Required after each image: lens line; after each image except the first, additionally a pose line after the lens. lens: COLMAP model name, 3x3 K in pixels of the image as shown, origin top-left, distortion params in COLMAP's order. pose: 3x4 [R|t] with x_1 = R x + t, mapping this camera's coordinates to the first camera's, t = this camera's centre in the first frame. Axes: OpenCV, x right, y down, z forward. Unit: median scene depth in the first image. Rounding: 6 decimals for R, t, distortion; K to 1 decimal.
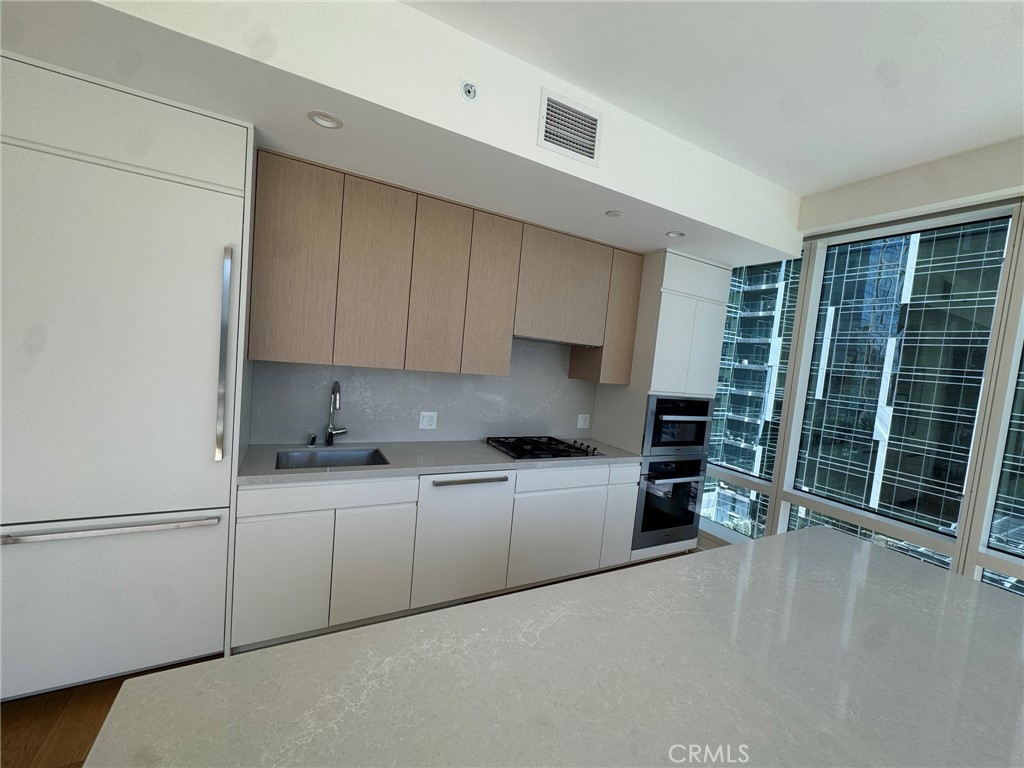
lens RADIAL K [[408.6, 0, 511.5], [0, 408.6, 385.8], [0, 0, 1]] dist [-0.004795, -0.000030]
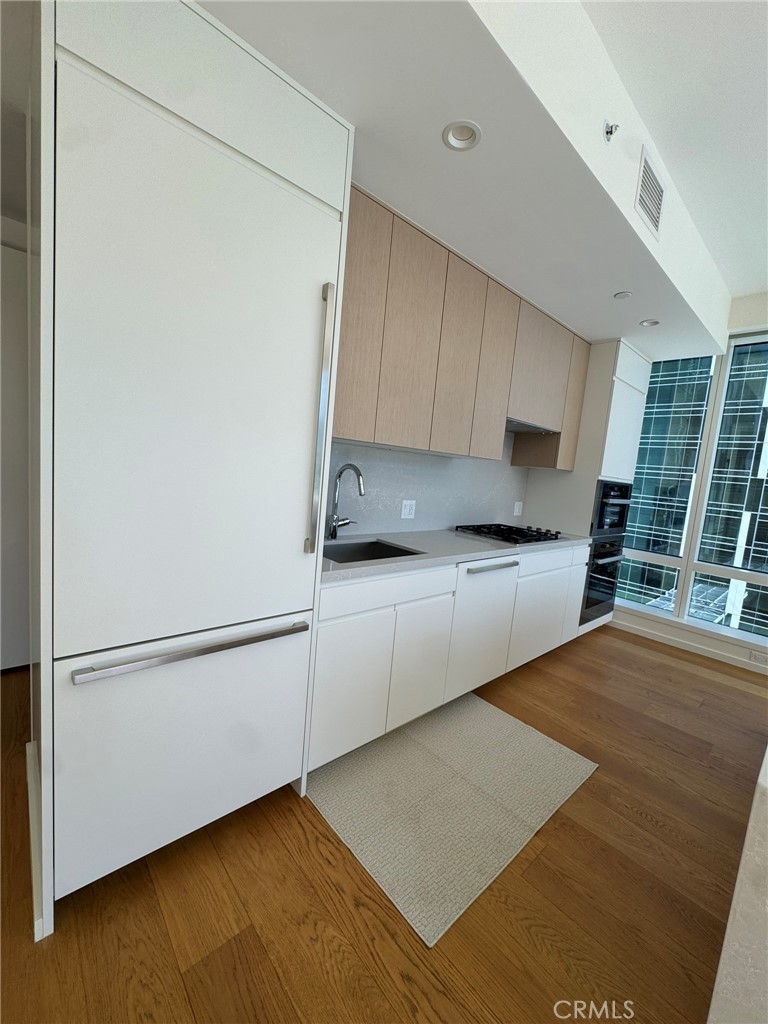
lens RADIAL K [[408.6, 0, 384.9], [0, 408.6, 511.7], [0, 0, 1]] dist [-0.004795, -0.000030]
pose [[0.972376, -0.031349, 0.231305, -0.468246], [0.017668, 0.997982, 0.060983, 0.032259], [-0.232750, -0.055212, 0.970968, 0.108826]]
